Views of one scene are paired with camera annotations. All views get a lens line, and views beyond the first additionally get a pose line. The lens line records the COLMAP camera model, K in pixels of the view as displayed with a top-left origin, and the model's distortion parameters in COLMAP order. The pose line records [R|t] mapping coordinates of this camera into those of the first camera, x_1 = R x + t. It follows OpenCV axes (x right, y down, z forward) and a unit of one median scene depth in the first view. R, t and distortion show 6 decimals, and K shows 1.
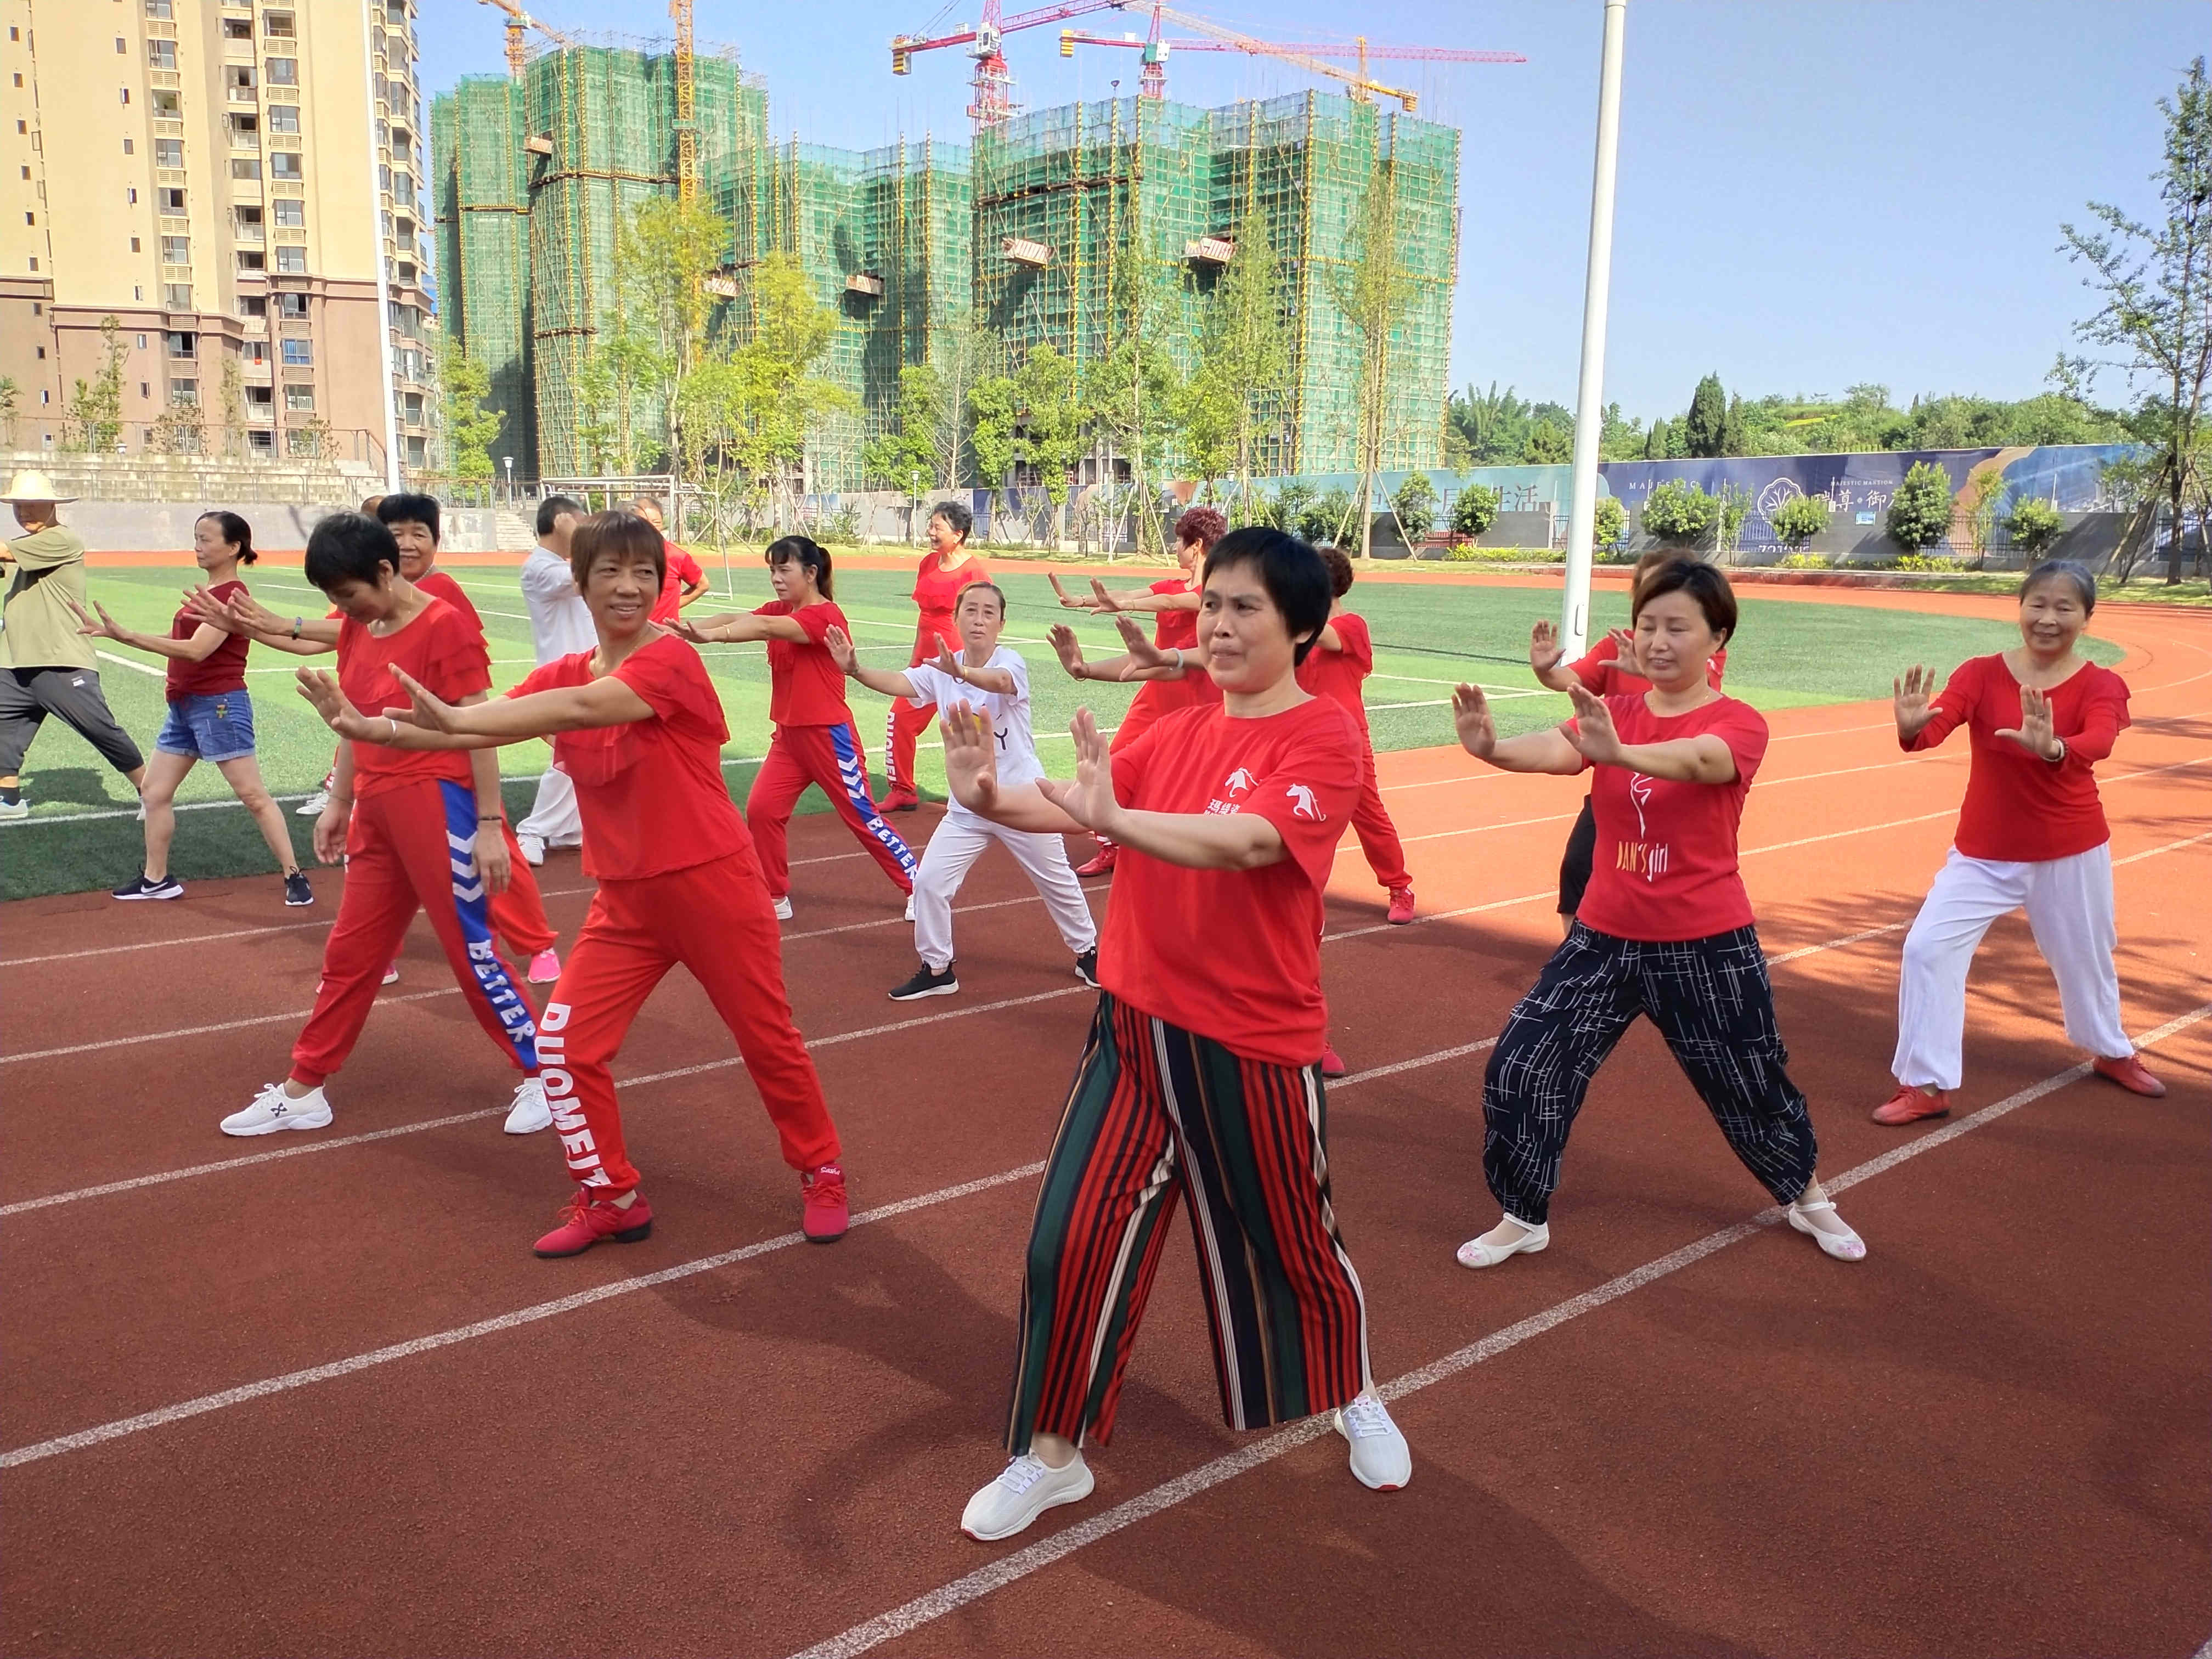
lens RADIAL K [[1770.2, 0, 1102.9], [0, 1770.2, 828.9], [0, 0, 1]] dist [-0.007683, -0.024516]
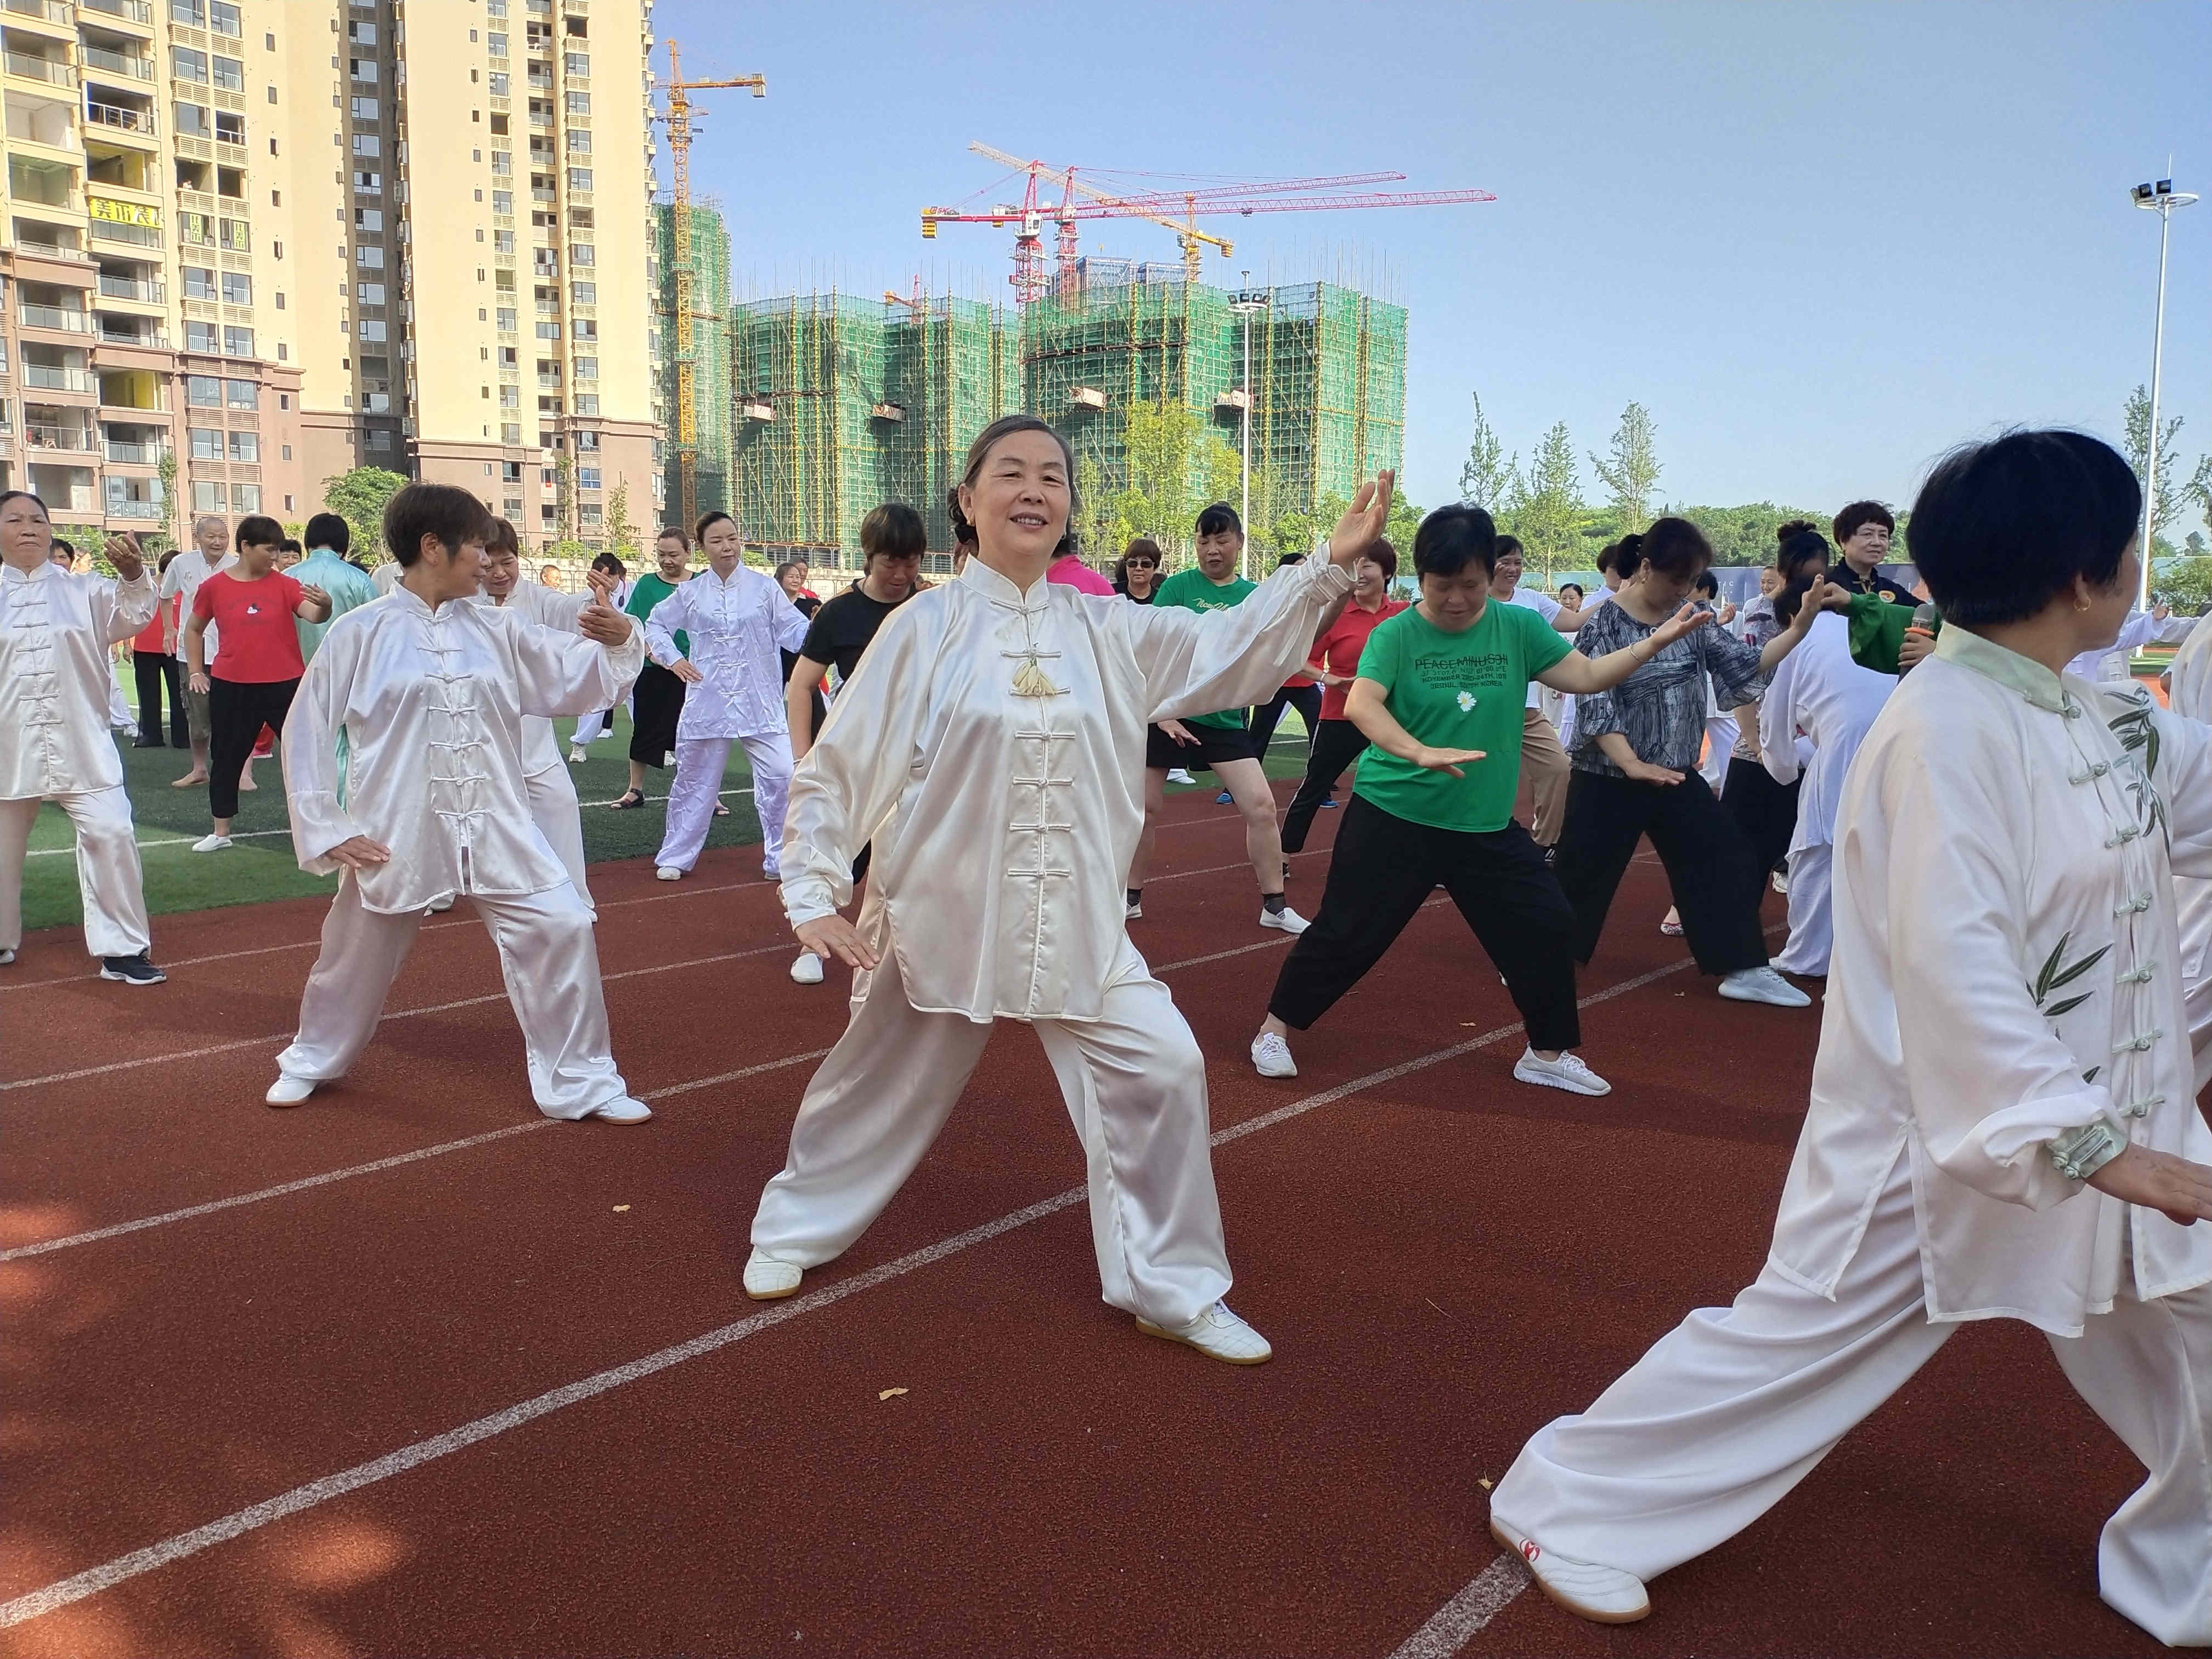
lens RADIAL K [[1770.2, 0, 1109.4], [0, 1770.2, 829.1], [0, 0, 1]] dist [-0.007683, -0.024516]
pose [[0.981361, -0.029570, 0.189883, -0.282694], [0.038555, 0.998296, -0.043798, 0.036431], [-0.188264, 0.050303, 0.980829, -0.225631]]
